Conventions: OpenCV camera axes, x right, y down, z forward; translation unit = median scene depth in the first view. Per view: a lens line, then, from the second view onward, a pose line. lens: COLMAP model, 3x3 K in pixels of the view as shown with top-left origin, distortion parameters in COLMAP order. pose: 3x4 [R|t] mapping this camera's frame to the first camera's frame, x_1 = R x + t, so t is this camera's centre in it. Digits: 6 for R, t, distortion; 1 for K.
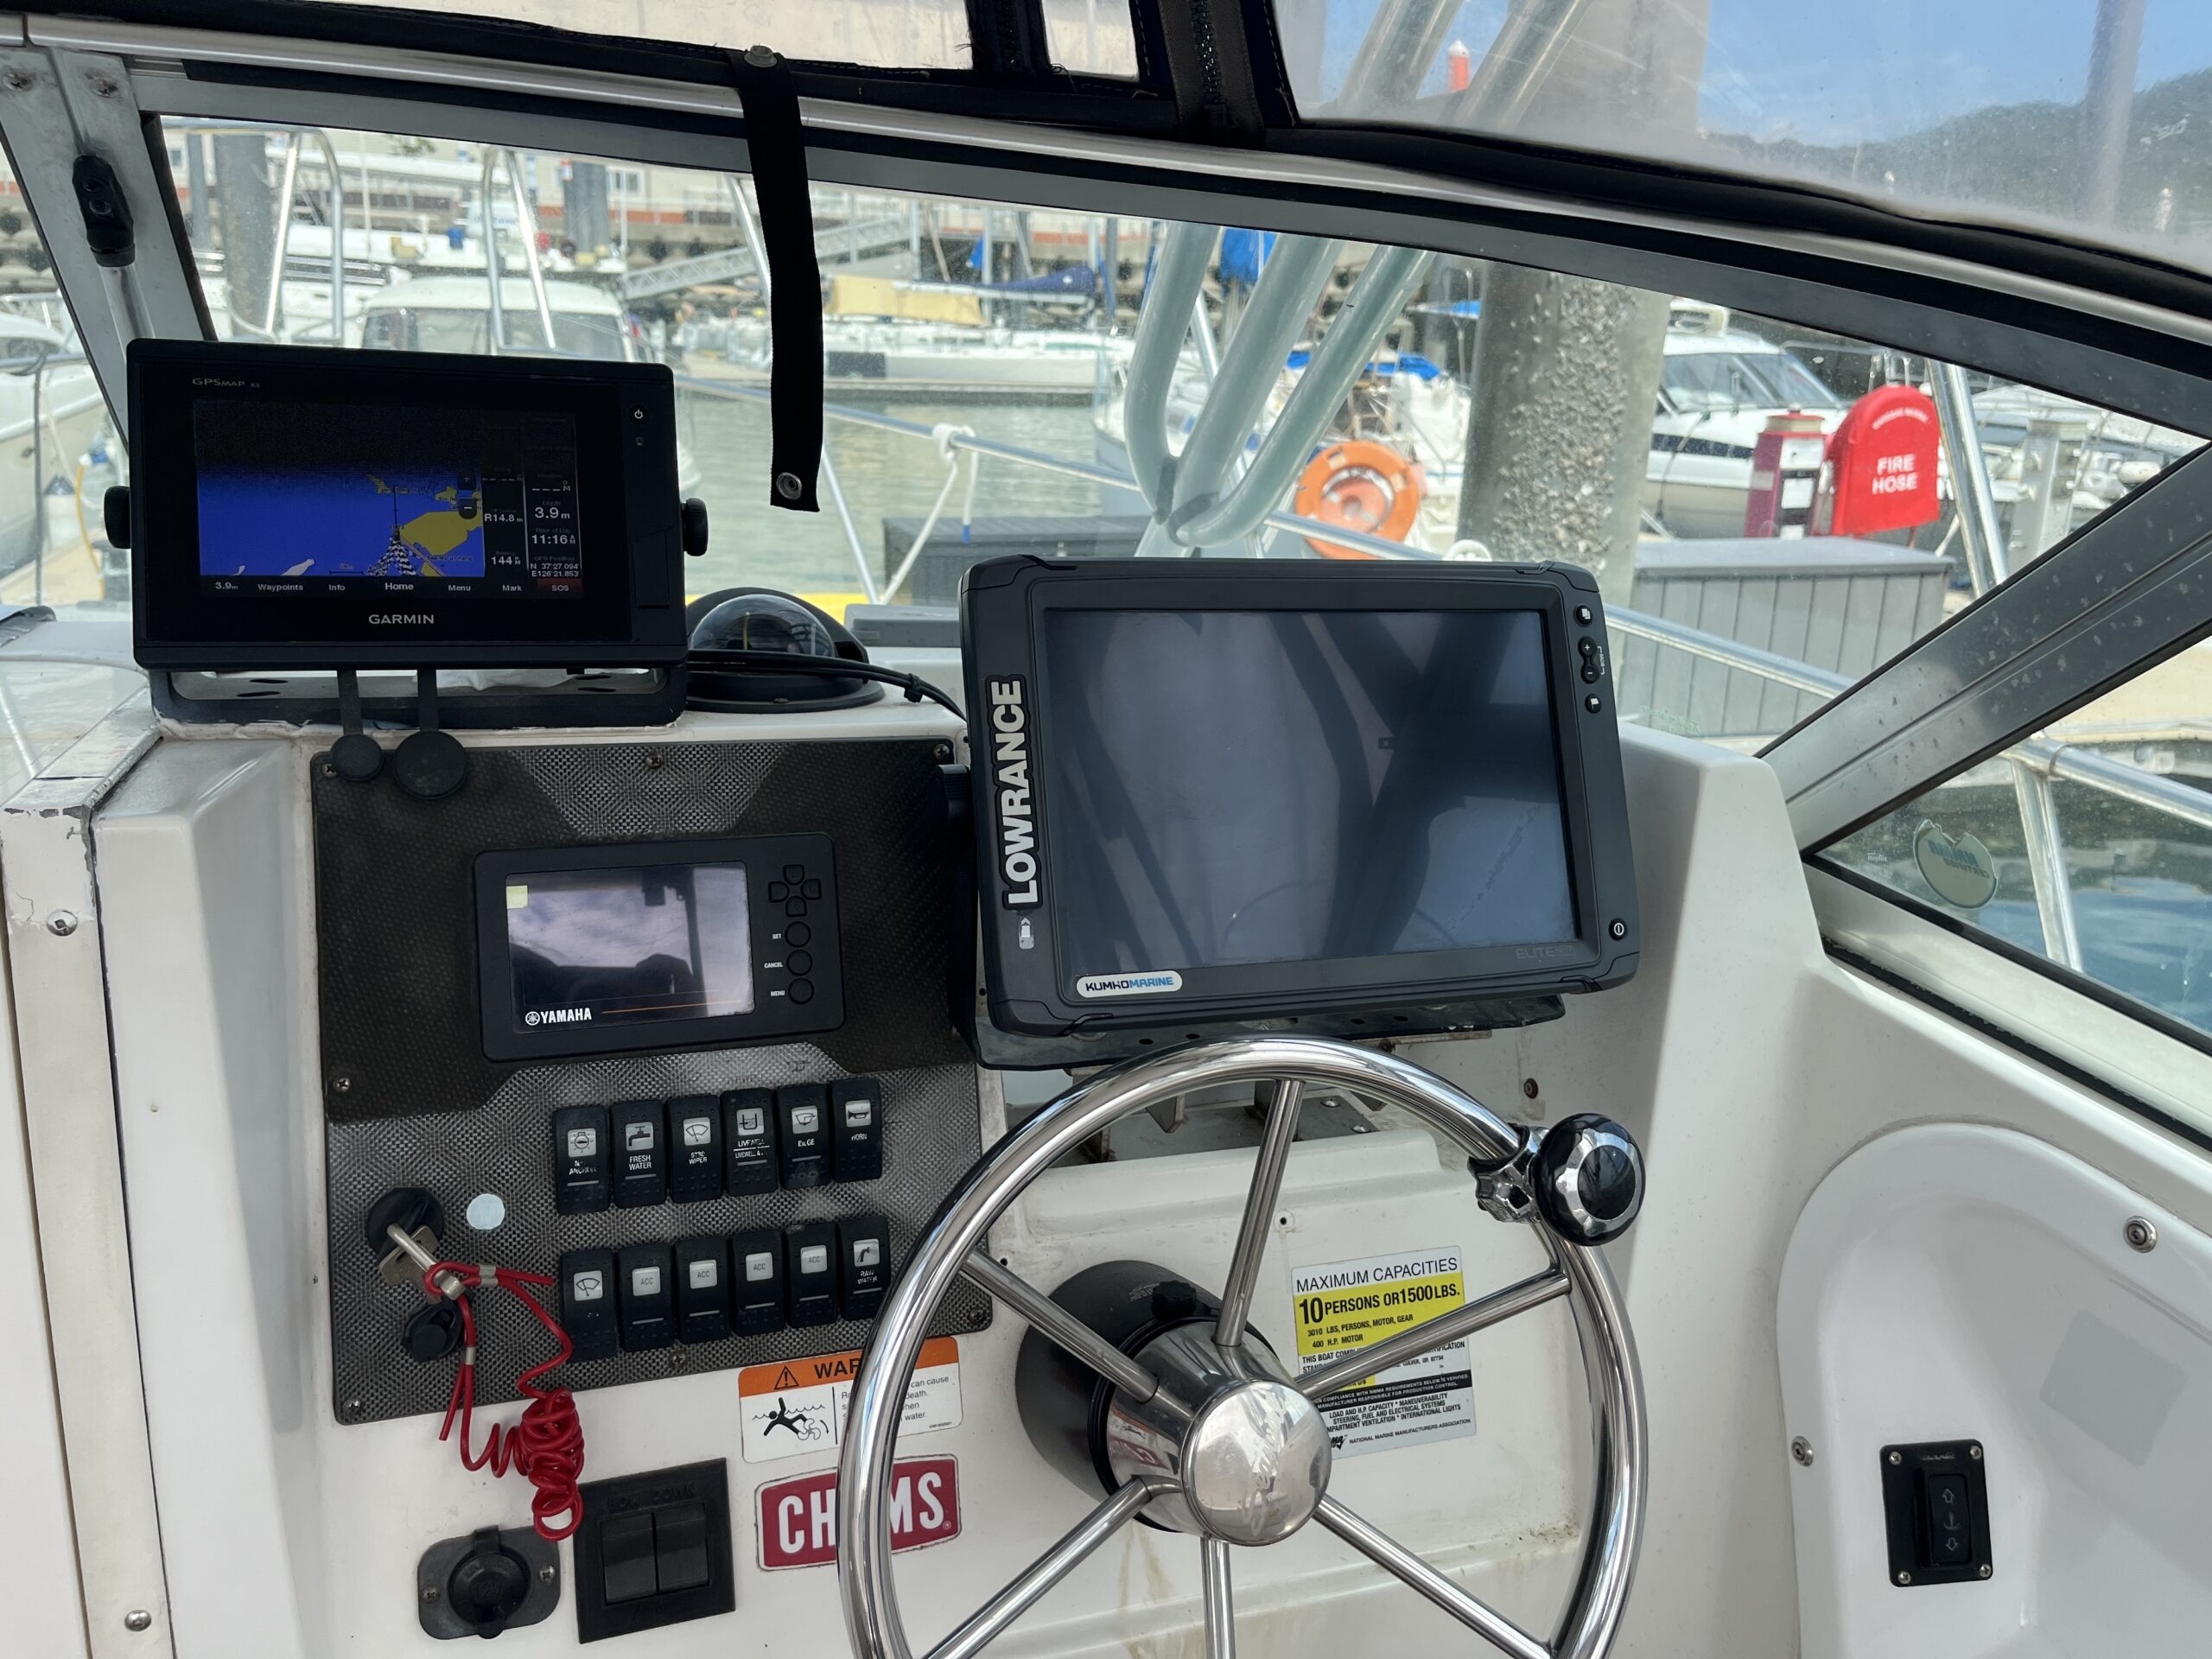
lens RADIAL K [[1710.8, 0, 1113.1], [0, 1710.8, 822.9], [0, 0, 1]] dist [0.073917, -0.100385]
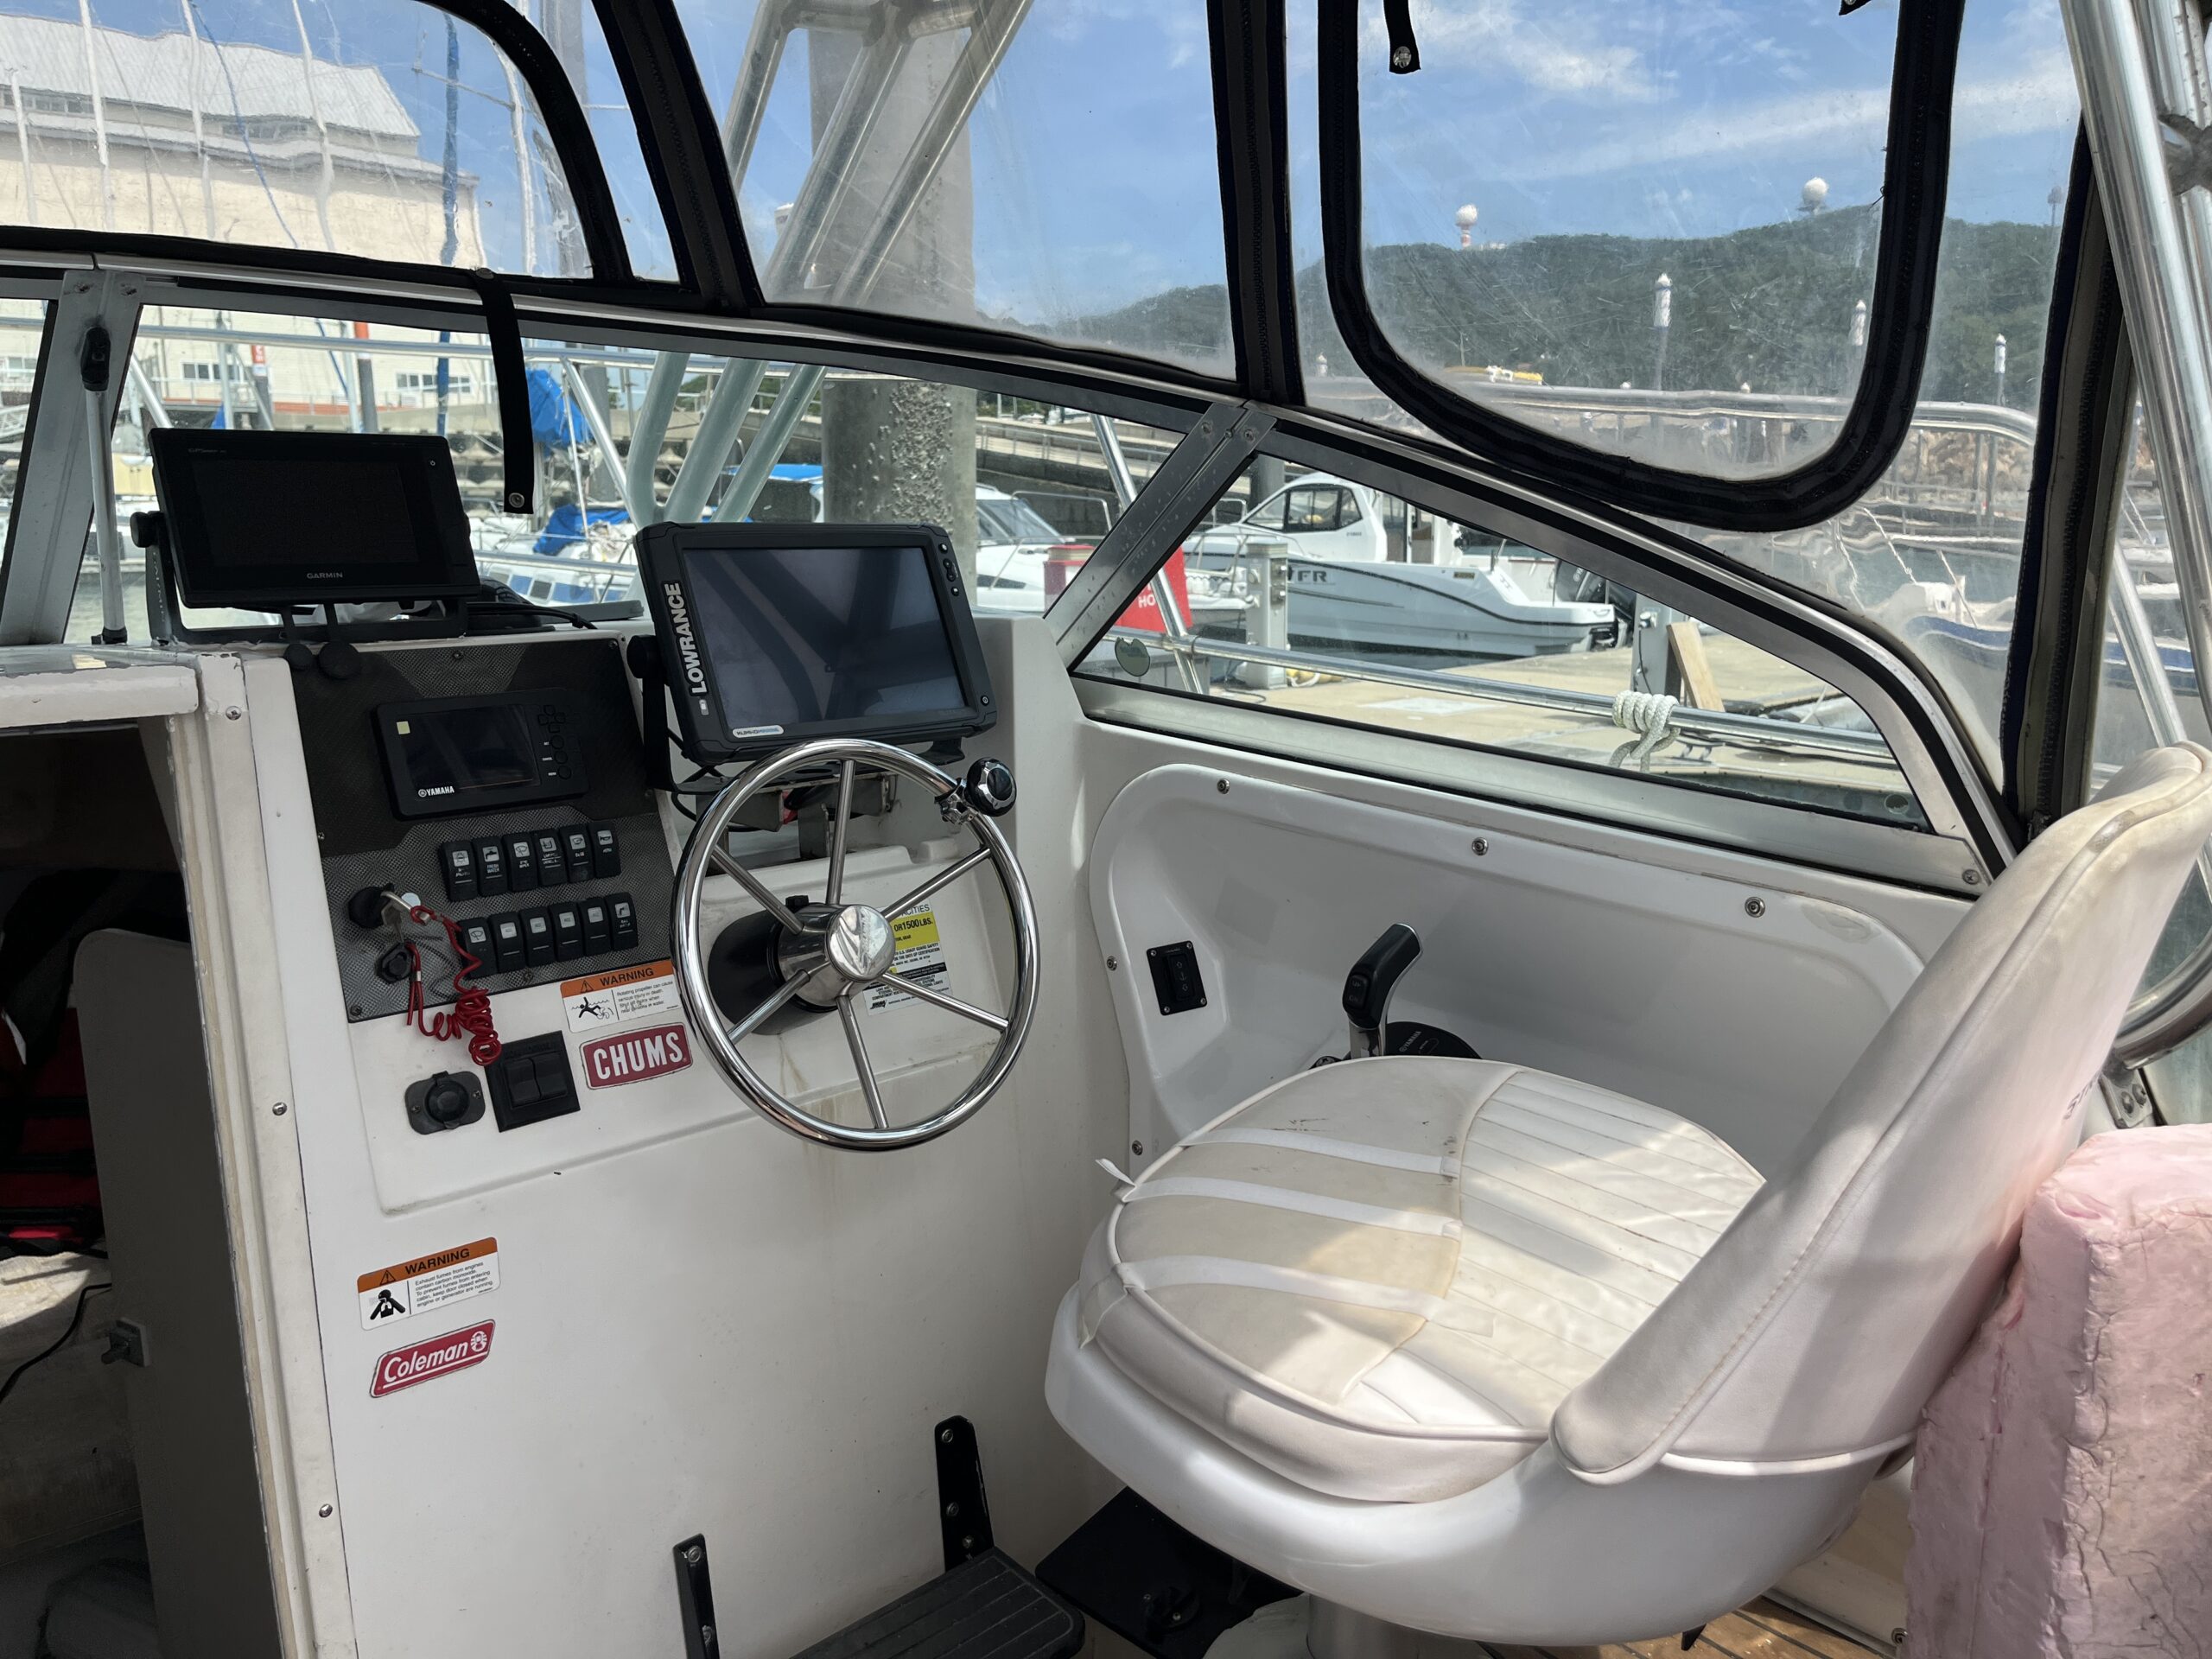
lens RADIAL K [[1680.4, 0, 1096.4], [0, 1680.4, 823.6], [0, 0, 1]] dist [0.059911, -0.088052]
pose [[0.917089, -0.126376, 0.378123, -0.347522], [0.156598, 0.986389, -0.050140, 0.327672], [-0.366640, 0.105197, 0.924396, -0.842368]]
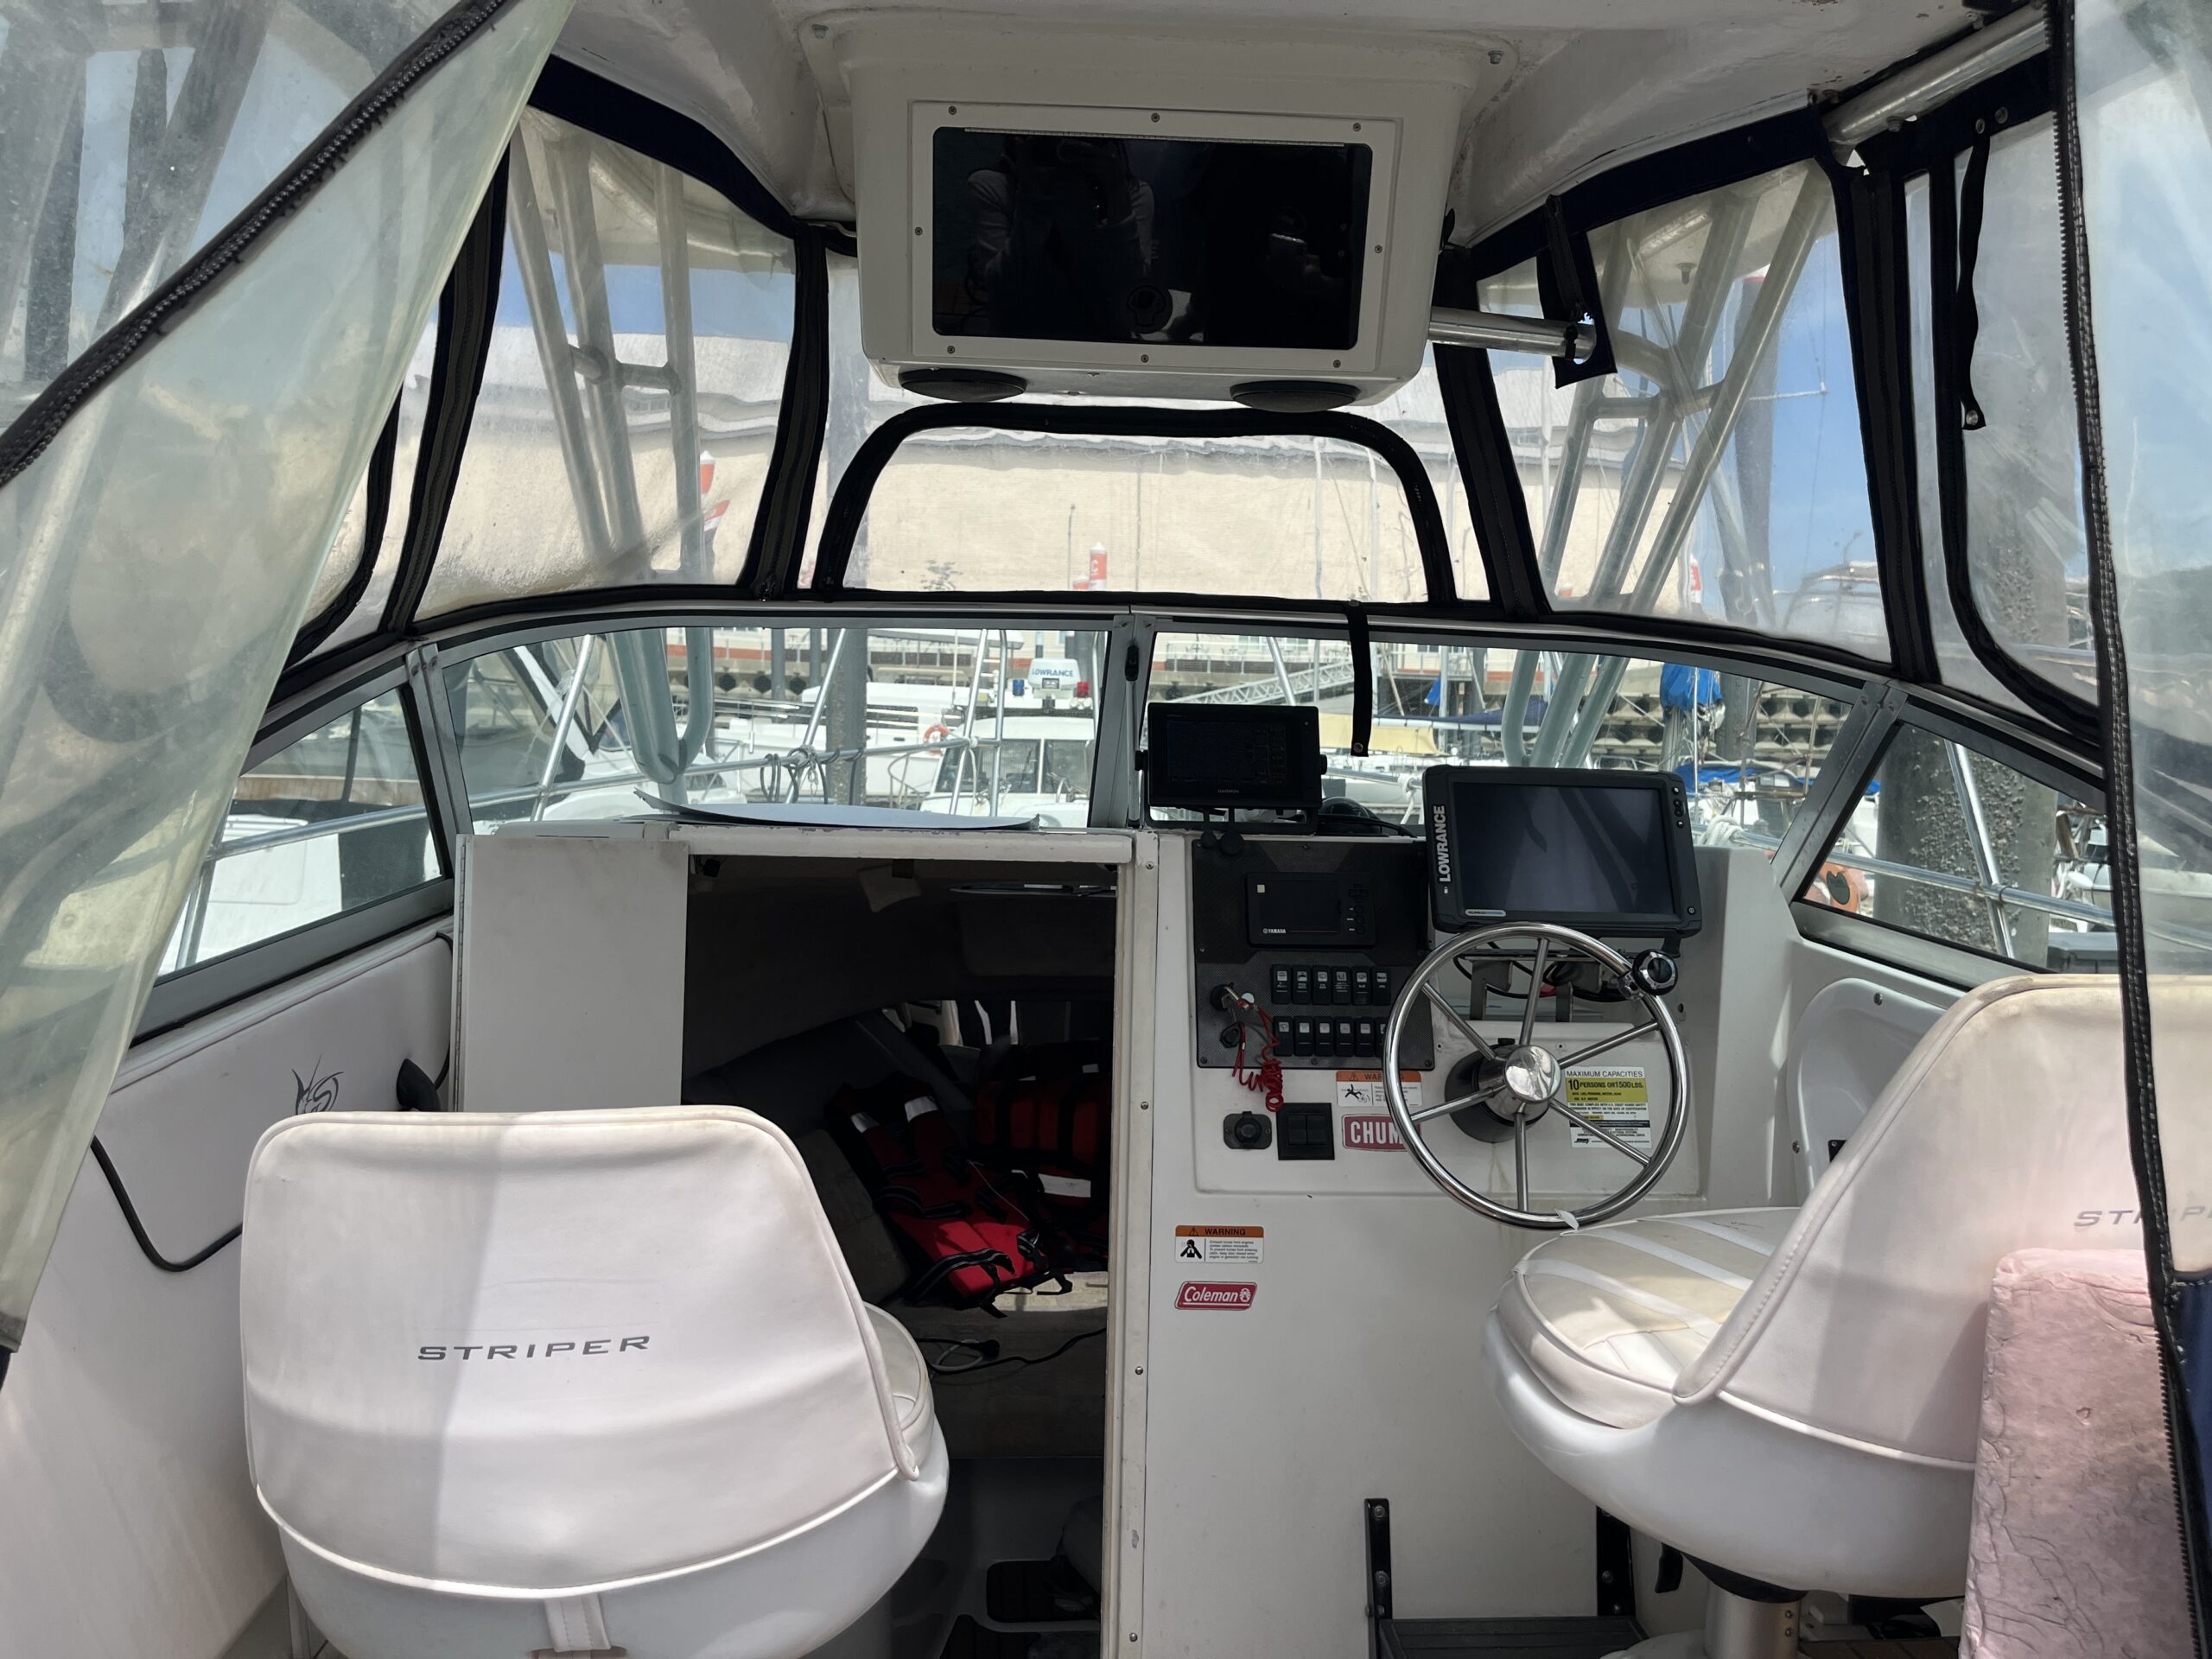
lens RADIAL K [[1680.4, 0, 1096.4], [0, 1680.4, 823.6], [0, 0, 1]] dist [0.059911, -0.088052]
pose [[0.962637, -0.016344, -0.270303, 0.130699], [-0.049404, 0.970825, -0.234644, 0.568635], [0.266251, 0.239231, 0.933744, -1.575787]]
